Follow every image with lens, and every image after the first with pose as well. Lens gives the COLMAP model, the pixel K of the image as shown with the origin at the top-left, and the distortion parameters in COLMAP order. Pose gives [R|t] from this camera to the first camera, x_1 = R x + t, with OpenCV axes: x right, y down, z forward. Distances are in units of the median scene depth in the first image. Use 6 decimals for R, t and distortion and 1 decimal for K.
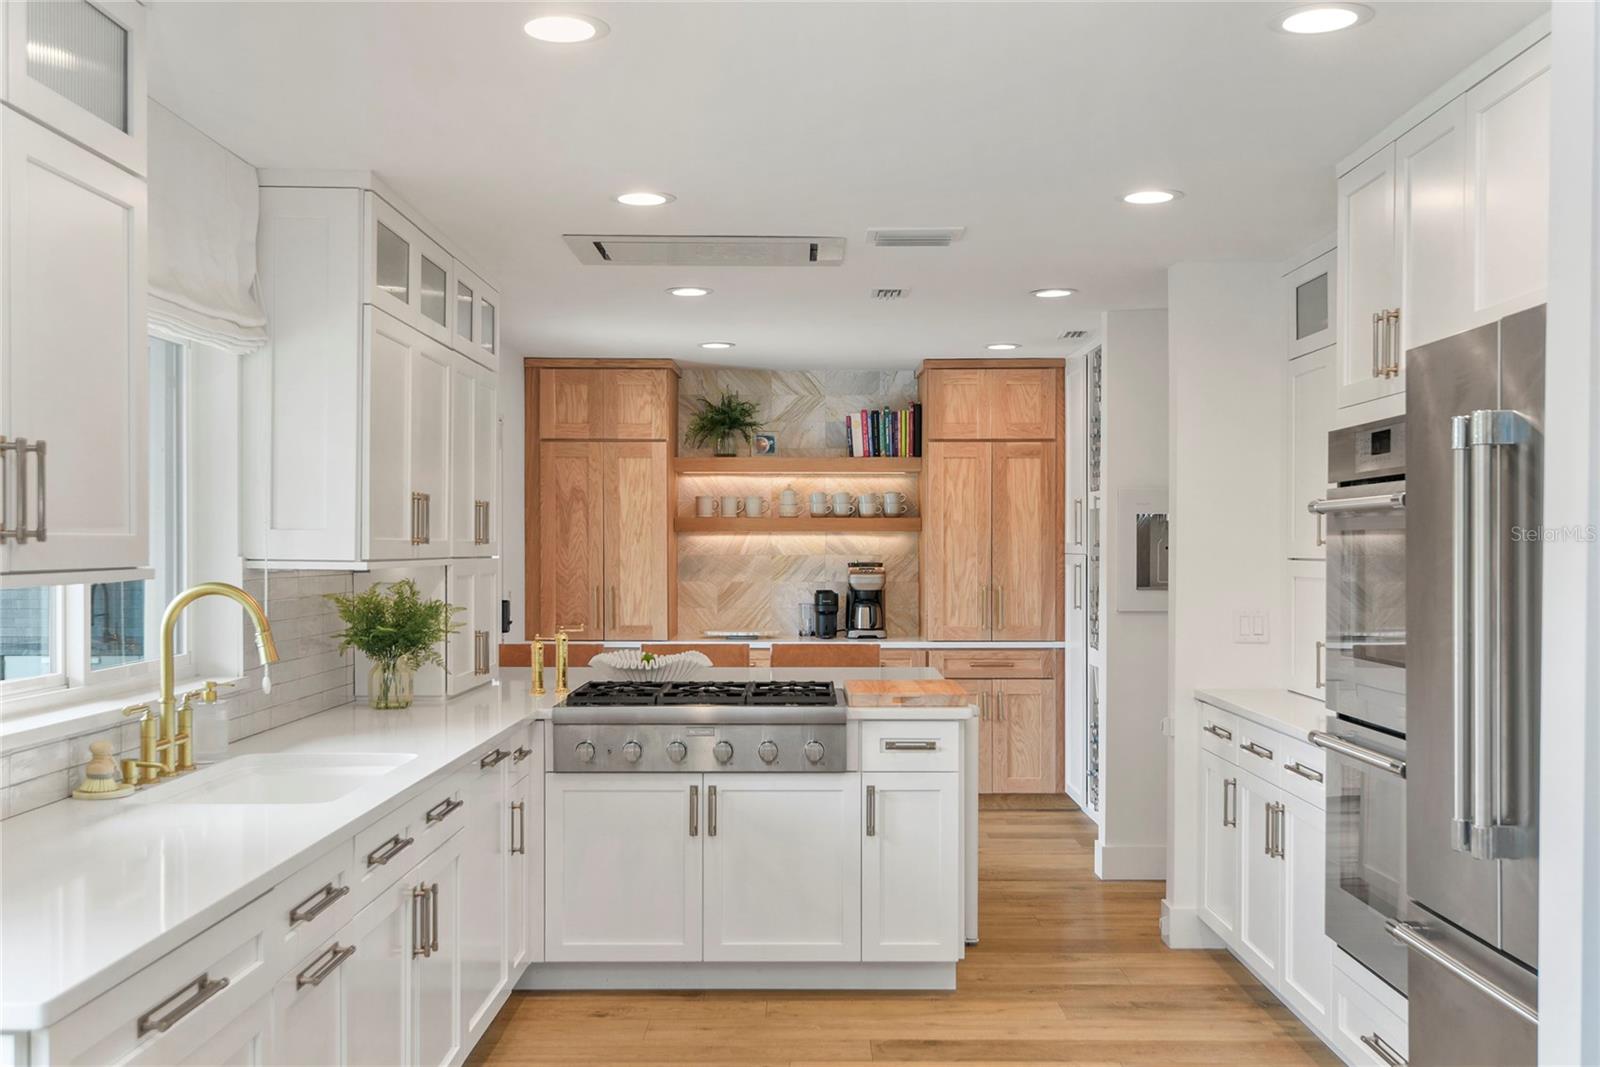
lens RADIAL K [[1593.2, 0, 799.0], [0, 1593.2, 568.0], [0, 0, 1]] dist [0.014358, 0.003493]
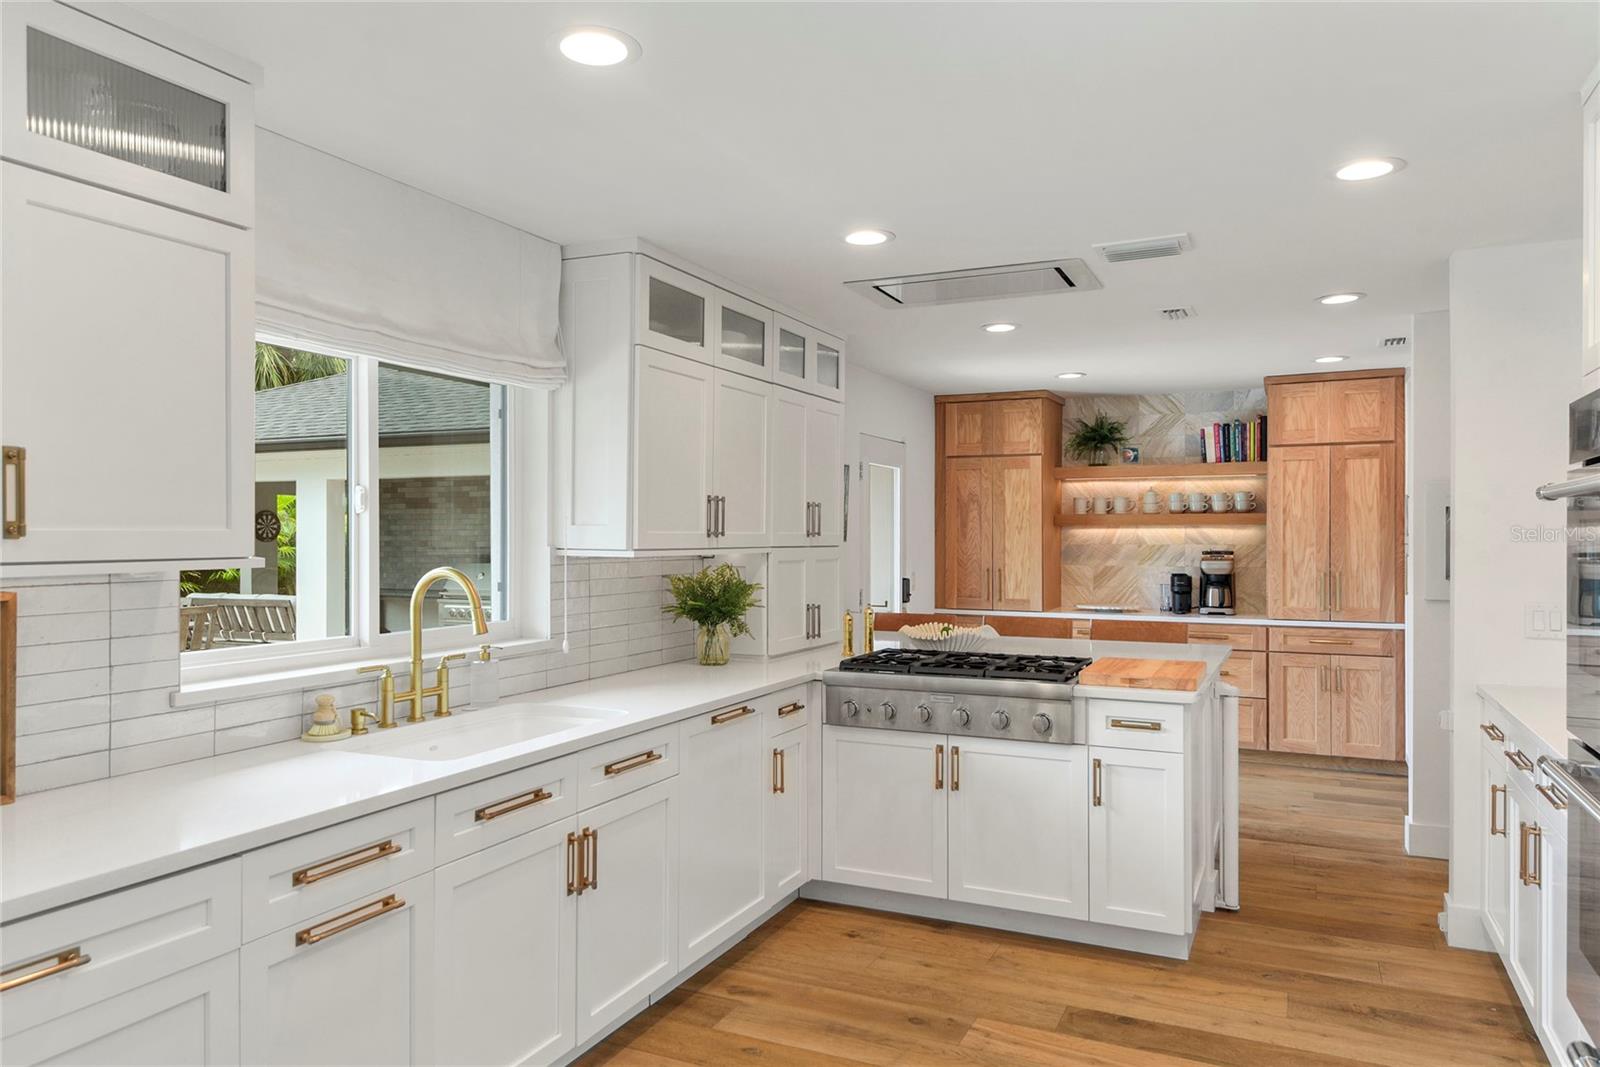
lens RADIAL K [[1056.9, 0, 802.0], [0, 1056.9, 539.7], [0, 0, 1]] dist [0.045308, -0.038125]
pose [[0.907623, 0.000683, -0.419786, 0.098330], [-0.005212, 0.999940, -0.009641, -0.002688], [0.419755, 0.010938, 0.907572, 0.153107]]
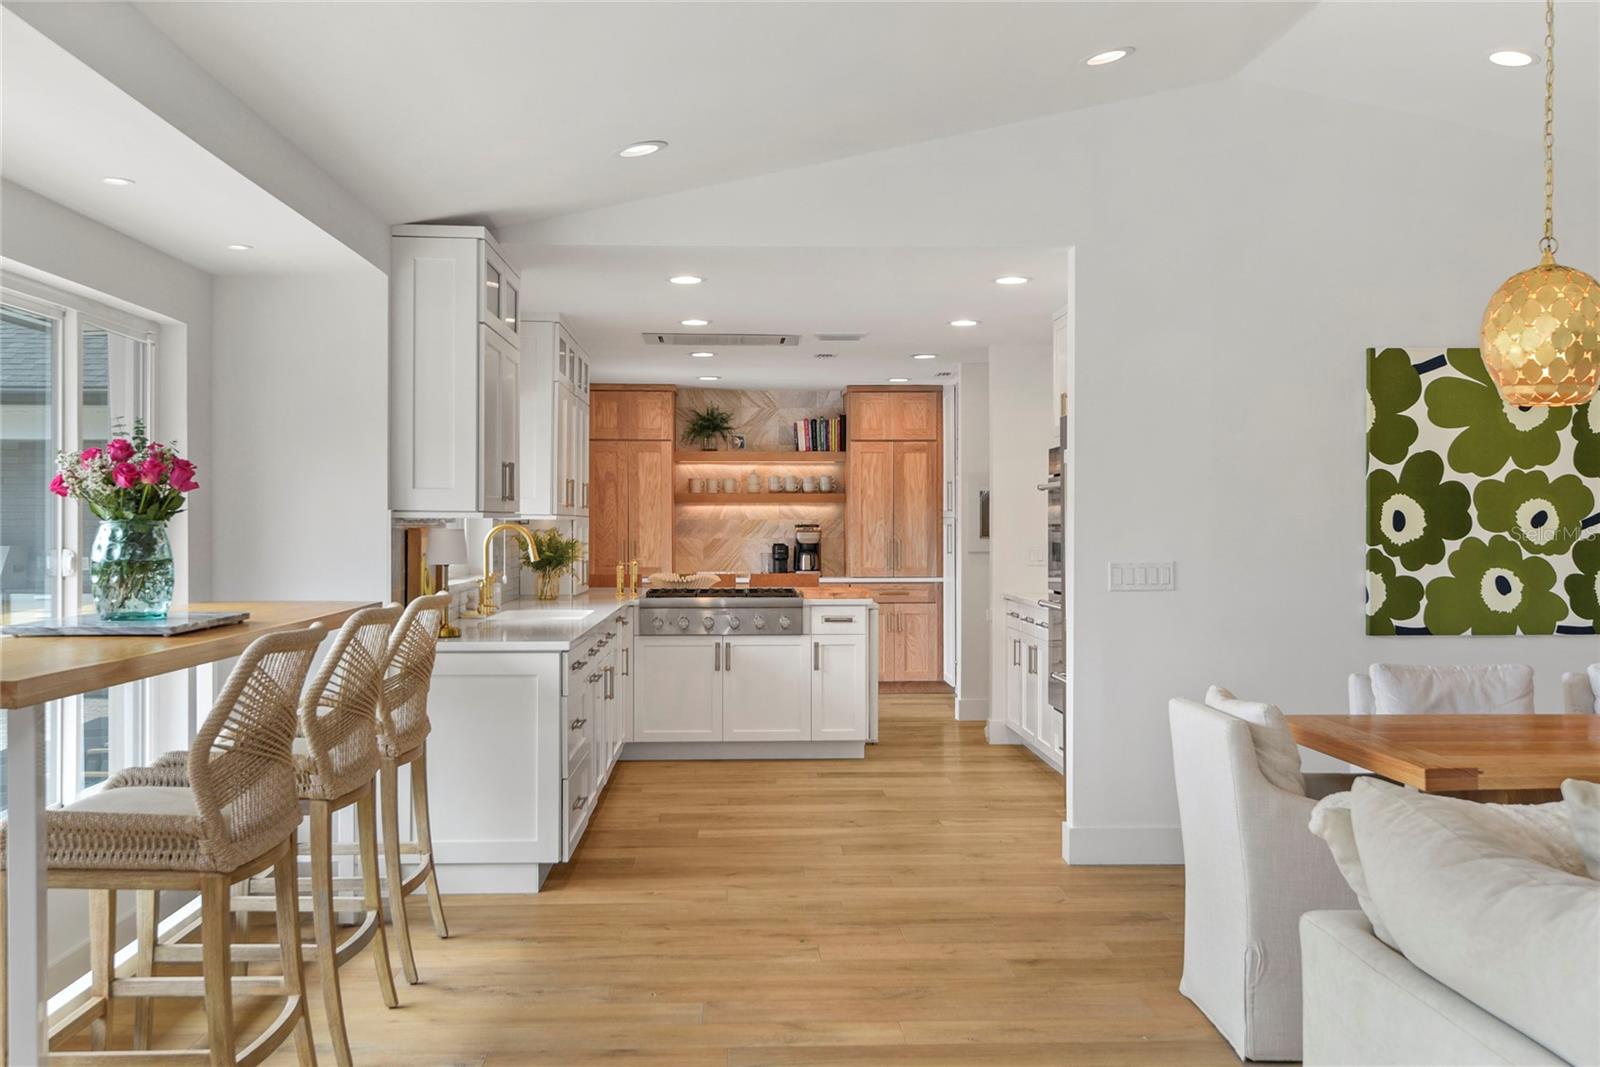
lens RADIAL K [[1613.5, 0, 800.0], [0, 1613.5, 533.5], [0, 0, 1]] dist [0.012275, 0.008615]
pose [[0.998935, -0.000906, 0.046133, -0.033821], [0.001257, 0.999971, -0.007577, 0.016650], [-0.046124, 0.007627, 0.998907, -0.481771]]
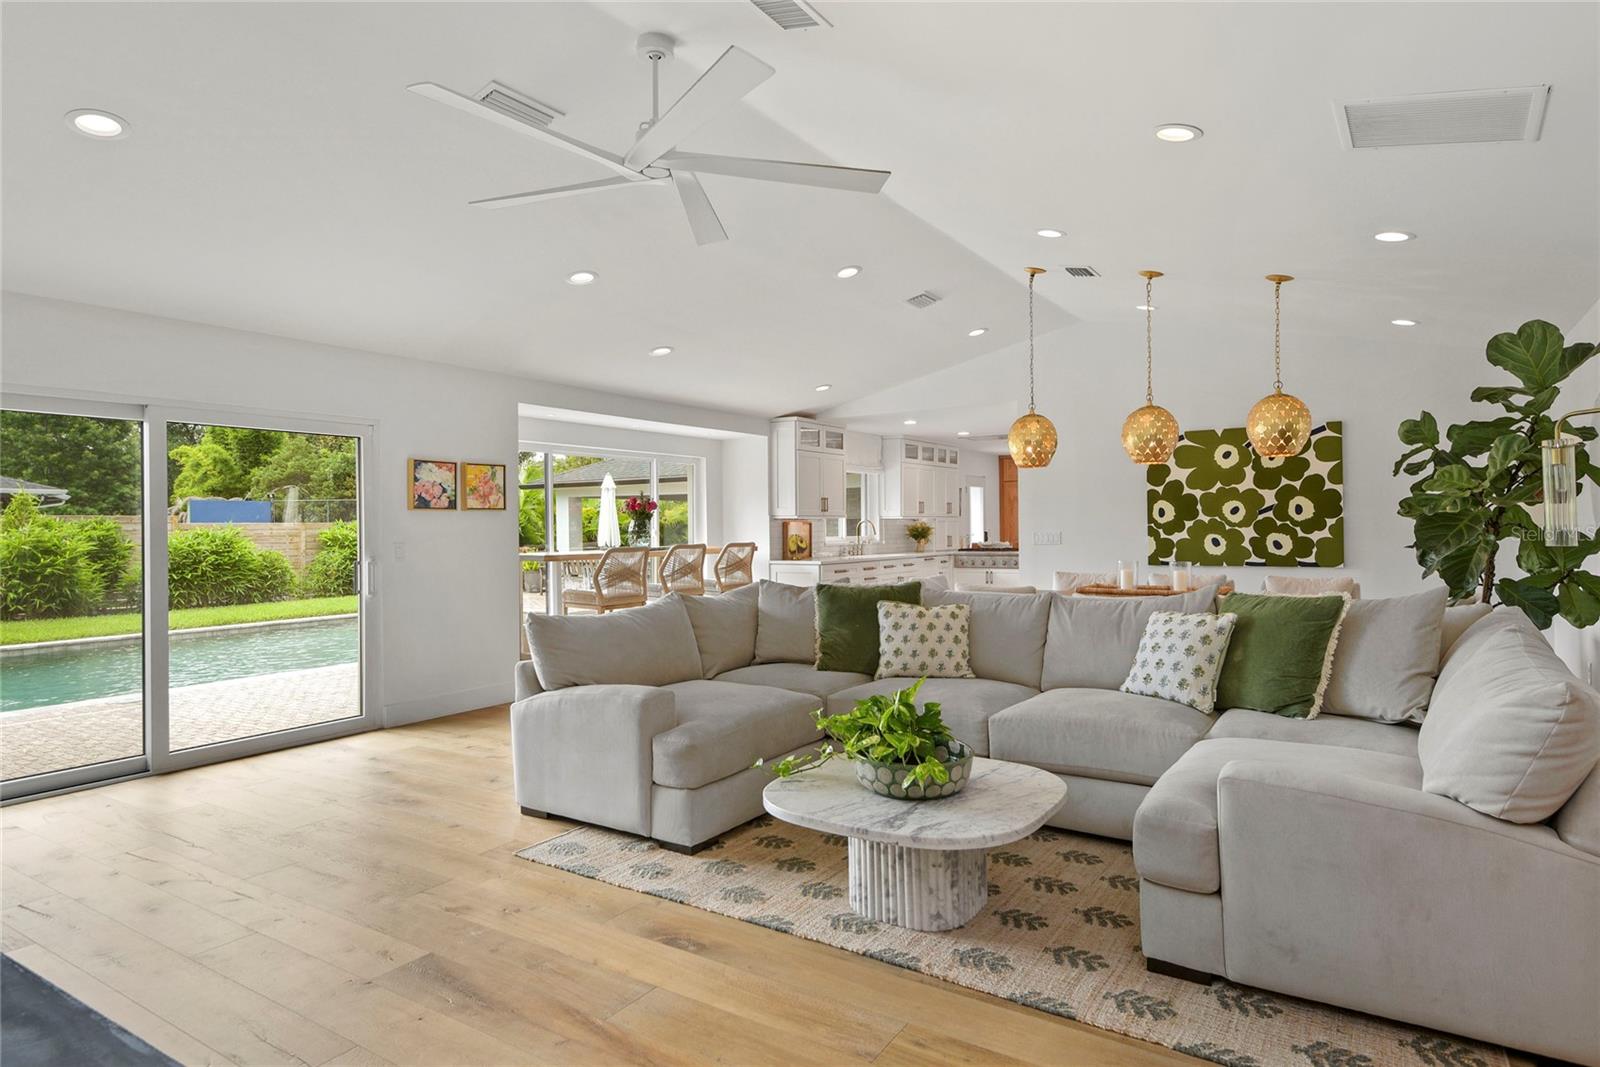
lens RADIAL K [[896.3, 0, 800.0], [0, 896.3, 533.5], [0, 0, 1]] dist [0.026288, -0.000434]
pose [[0.838120, -0.007173, -0.545438, 0.467425], [0.005060, 0.999973, -0.005375, 0.029670], [0.545462, 0.001745, 0.838134, -0.706814]]
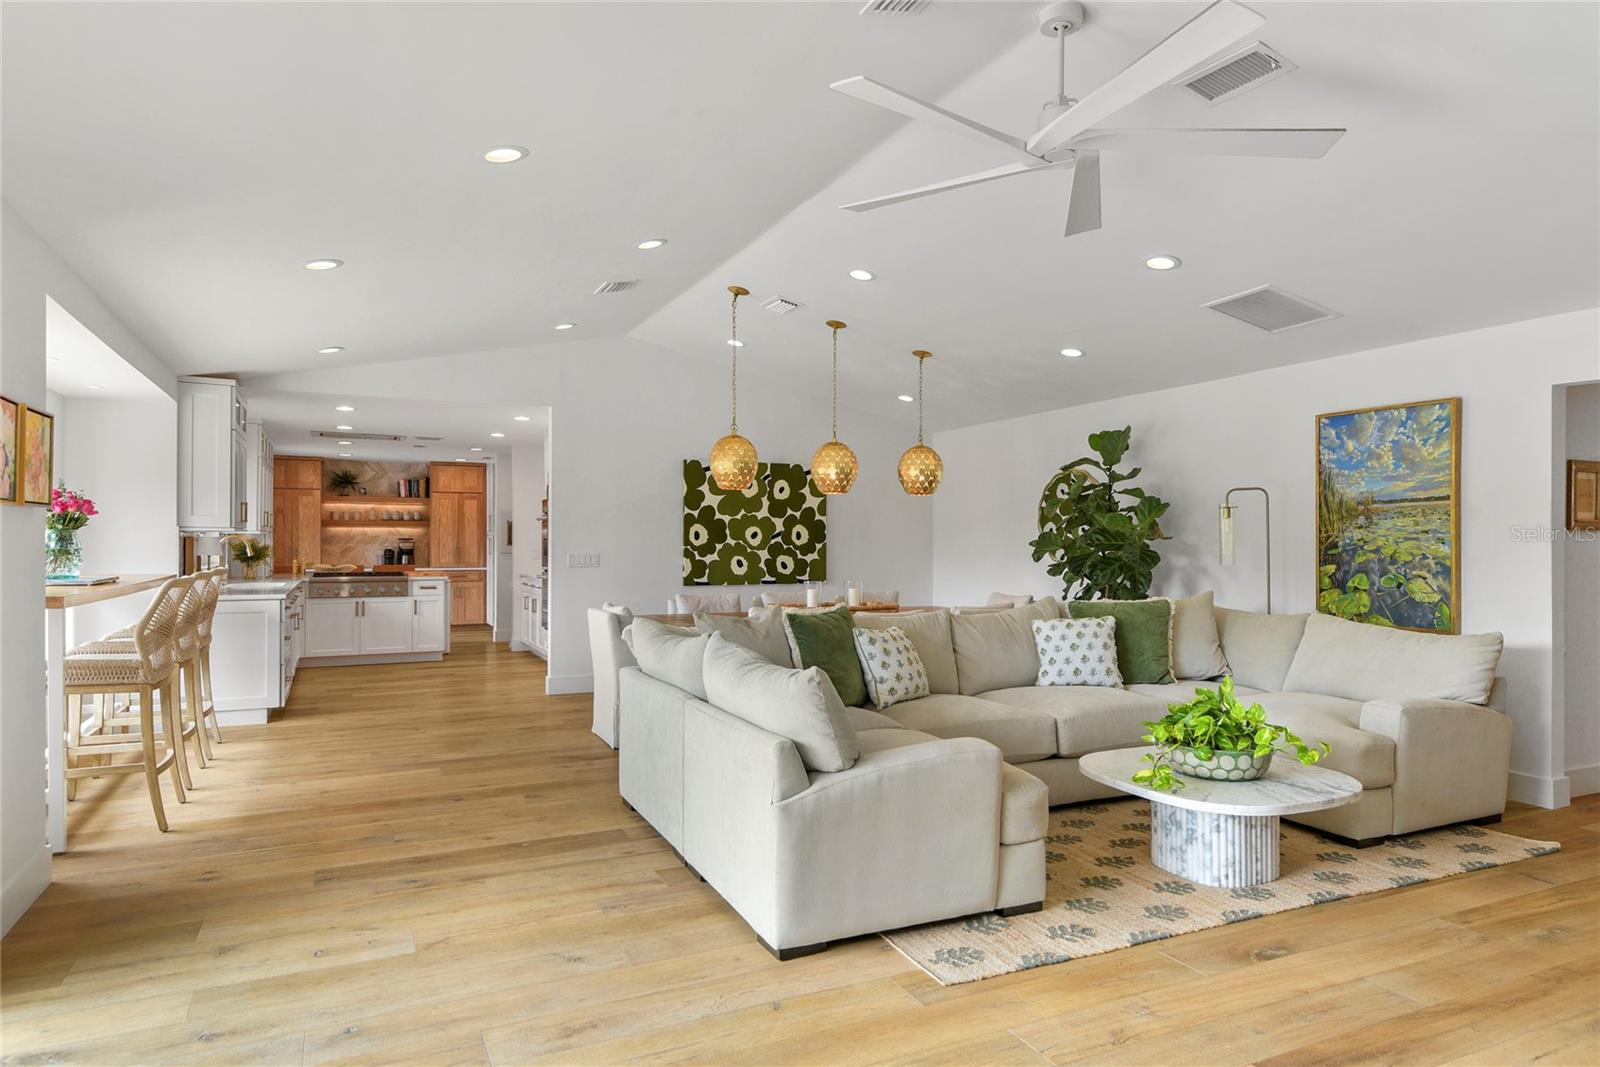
lens RADIAL K [[959.5, 0, 800.0], [0, 959.5, 543.2], [0, 0, 1]] dist [0.037447, -0.001957]
pose [[0.900366, 0.001347, 0.435132, -0.066352], [0.003903, 0.999930, -0.011172, 0.025411], [-0.435117, 0.011757, 0.900297, -0.710256]]
